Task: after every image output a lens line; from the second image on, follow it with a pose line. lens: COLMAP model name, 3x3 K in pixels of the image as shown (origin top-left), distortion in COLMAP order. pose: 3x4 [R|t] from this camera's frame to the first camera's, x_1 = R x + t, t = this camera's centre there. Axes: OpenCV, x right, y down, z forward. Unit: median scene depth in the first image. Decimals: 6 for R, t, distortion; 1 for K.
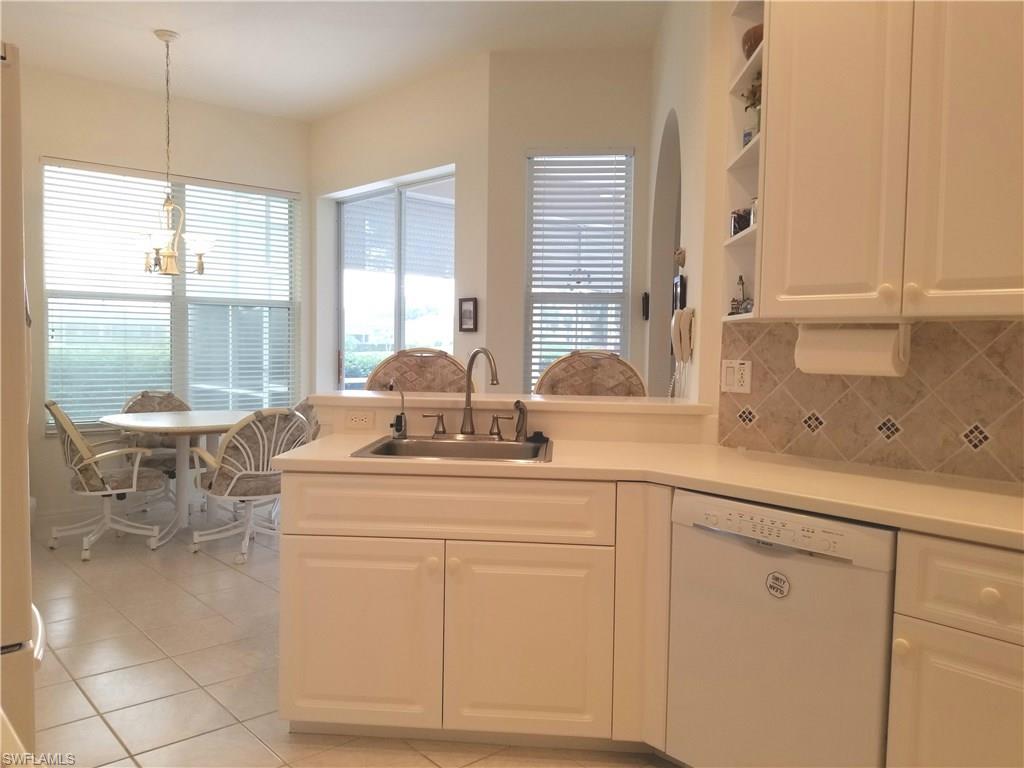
lens RADIAL K [[804.7, 0, 510.6], [0, 804.7, 388.7], [0, 0, 1]] dist [0.027021, -0.002171]
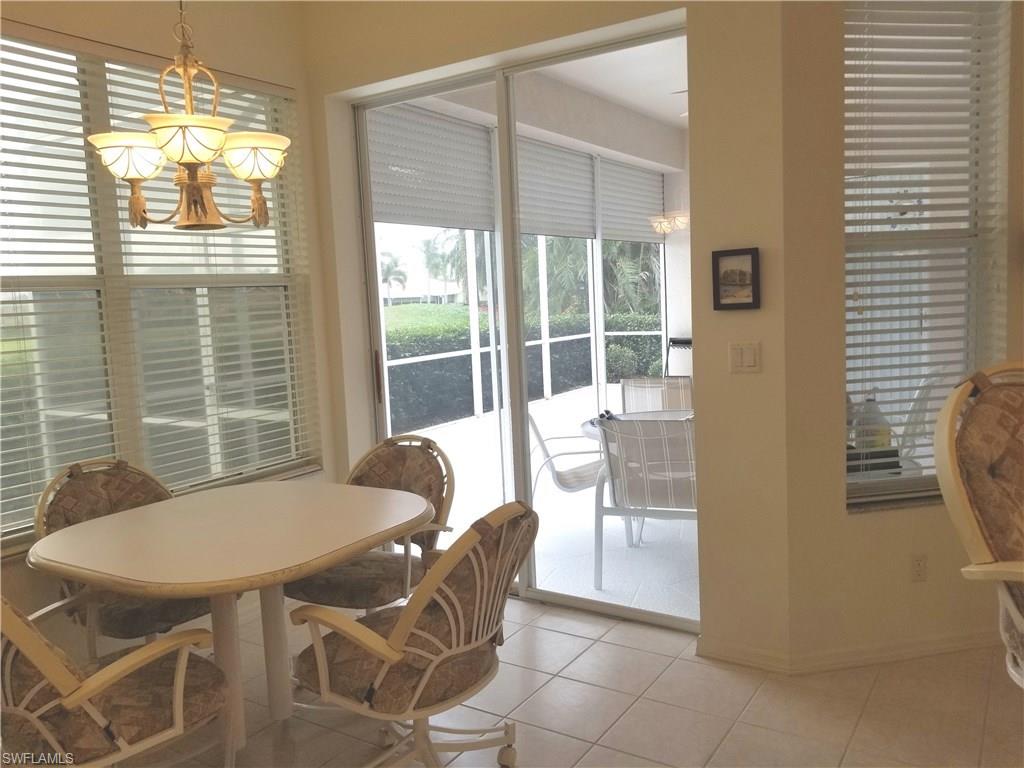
lens RADIAL K [[804.7, 0, 513.1], [0, 804.7, 377.7], [0, 0, 1]] dist [0.027021, -0.002171]
pose [[0.963057, -0.088789, 0.254239, -0.354143], [0.078785, 0.995673, 0.049287, -0.063681], [-0.257514, -0.027436, 0.965885, 0.495110]]
